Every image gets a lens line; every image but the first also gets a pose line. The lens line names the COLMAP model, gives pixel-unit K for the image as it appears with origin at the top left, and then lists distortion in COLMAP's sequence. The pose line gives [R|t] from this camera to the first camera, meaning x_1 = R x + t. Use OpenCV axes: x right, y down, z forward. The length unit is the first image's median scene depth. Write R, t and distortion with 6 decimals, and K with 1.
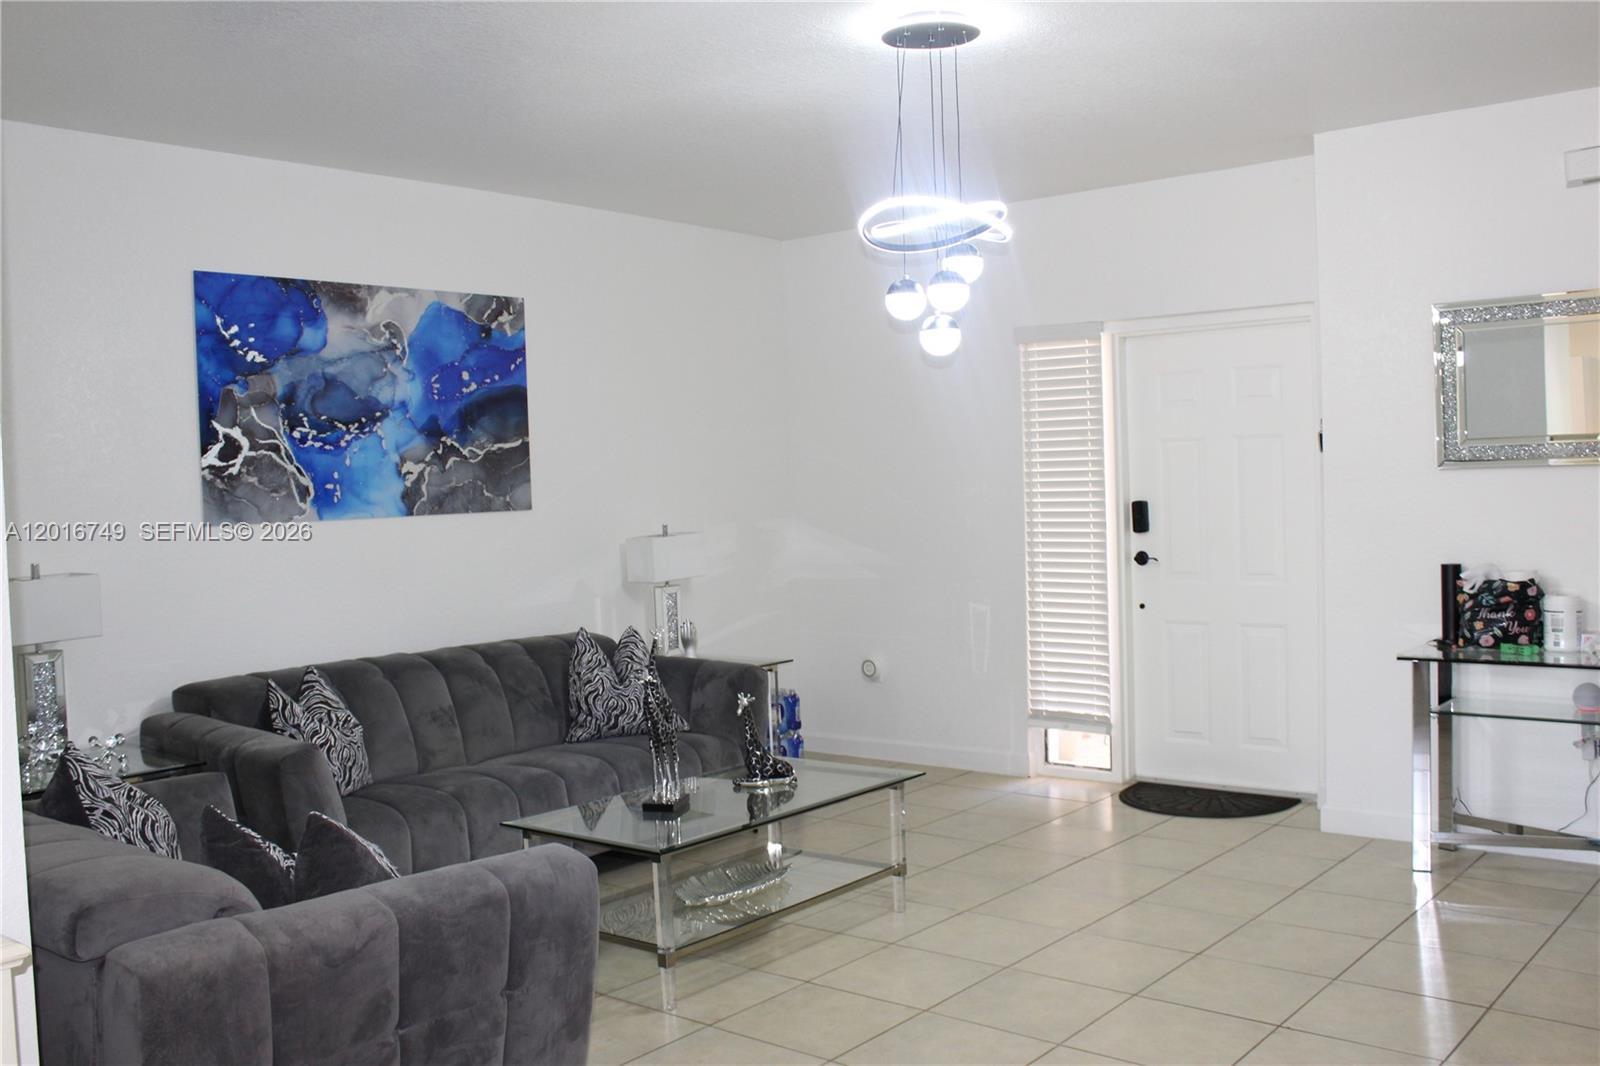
lens RADIAL K [[1444.5, 0, 798.9], [0, 1444.5, 511.8], [0, 0, 1]] dist [-0.151159, 0.133328]
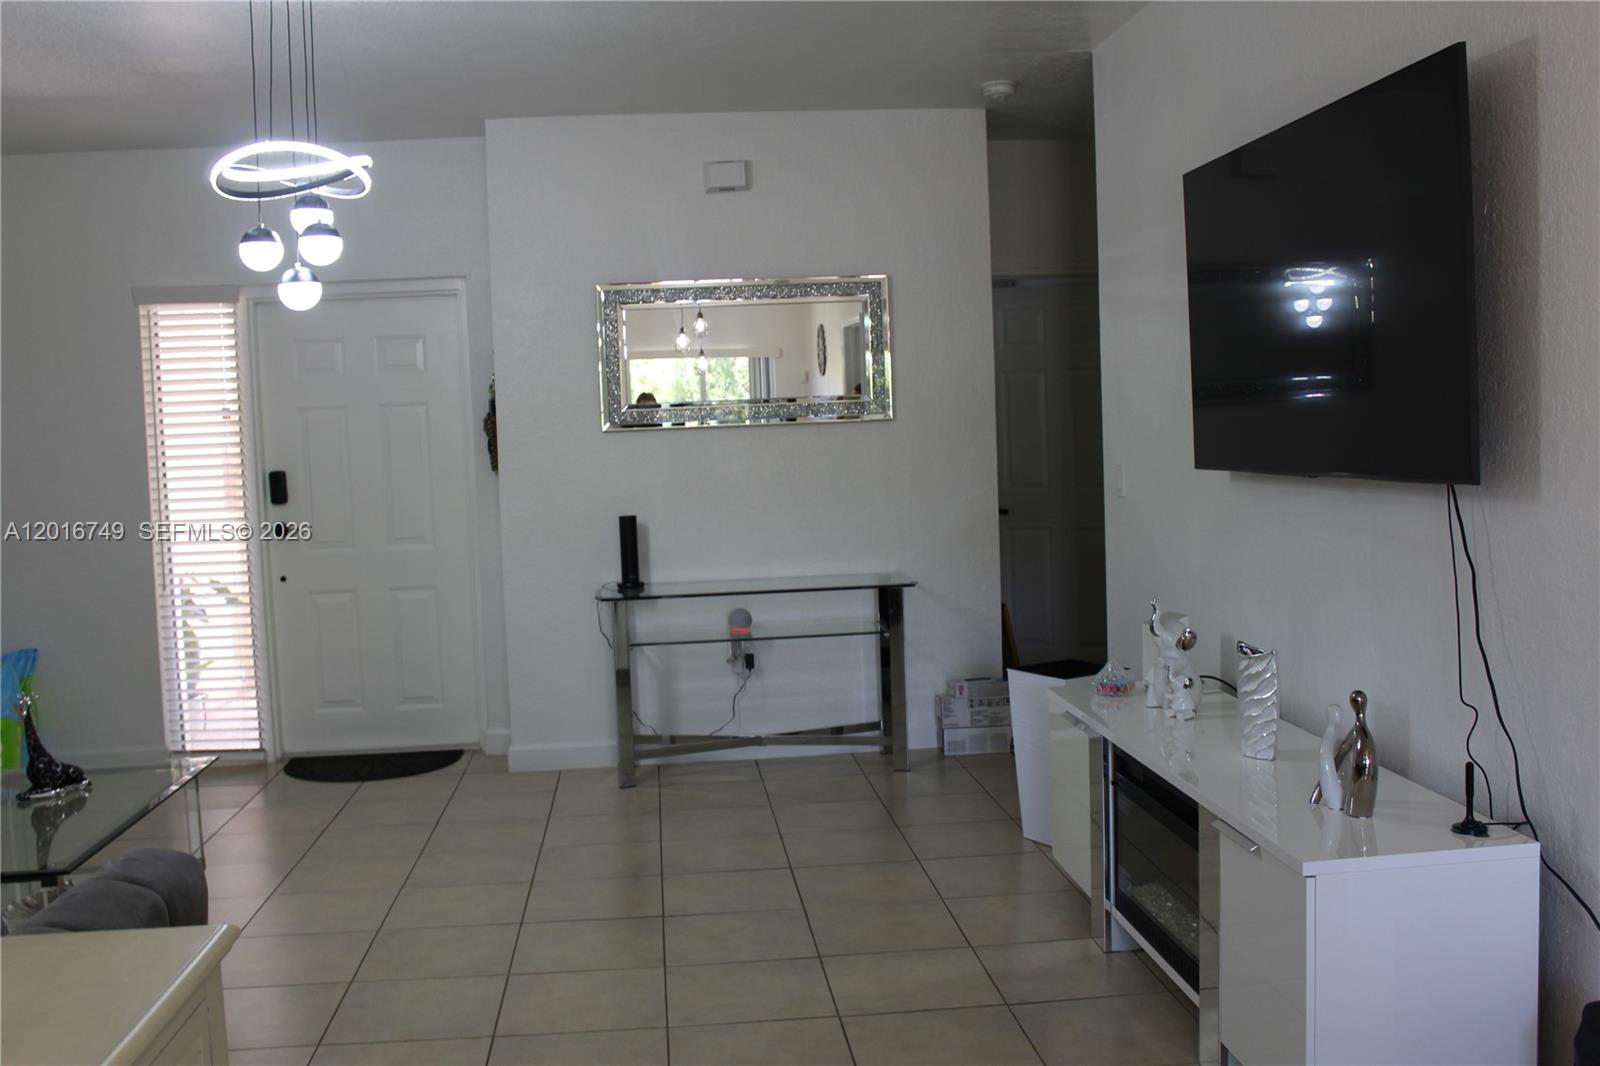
lens RADIAL K [[1499.0, 0, 769.7], [0, 1499.0, 509.3], [0, 0, 1]] dist [-0.132748, 0.106946]
pose [[0.712178, -0.036864, 0.701030, -0.310089], [0.033487, 0.999267, 0.018527, 0.014346], [-0.701199, 0.010281, 0.712891, 0.060541]]
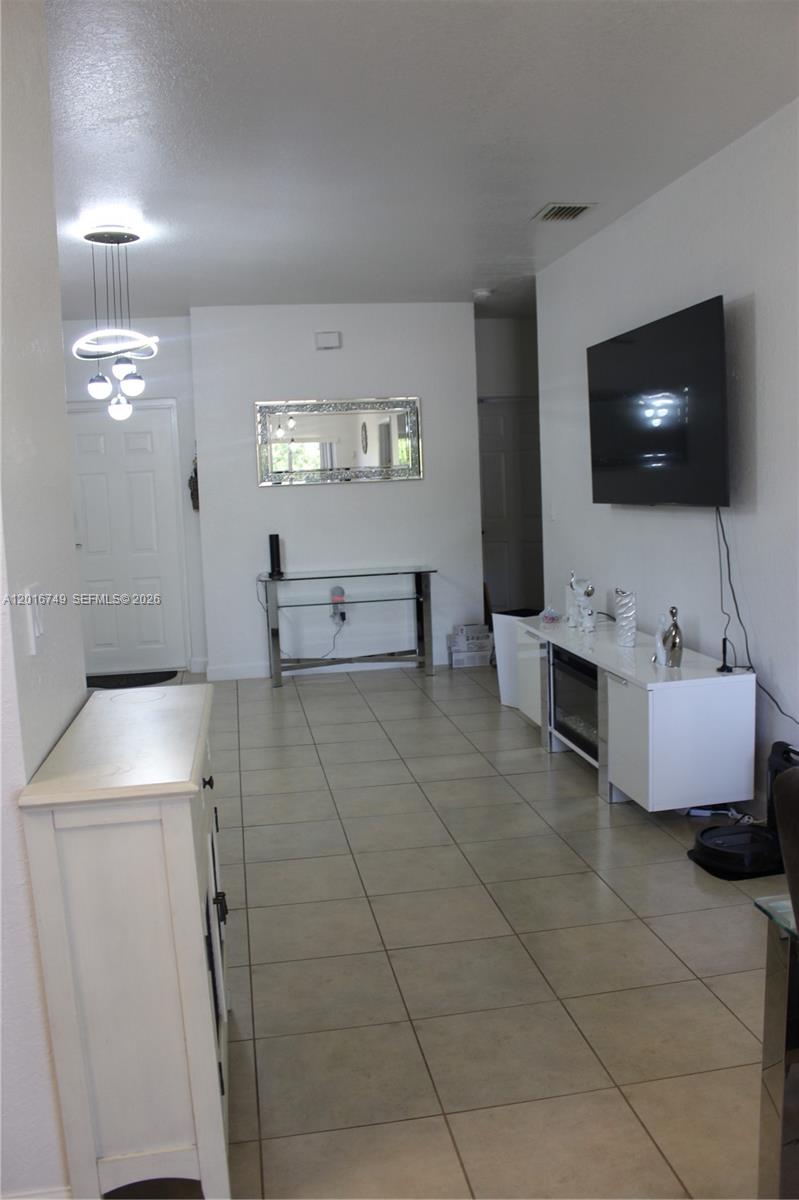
lens RADIAL K [[974.4, 0, 397.6], [0, 974.4, 585.3], [0, 0, 1]] dist [-0.175330, 0.154366]
pose [[0.647407, -0.077672, 0.758176, -0.490974], [0.040586, 0.996895, 0.067471, 0.025363], [-0.761063, -0.012910, 0.648549, -0.030919]]
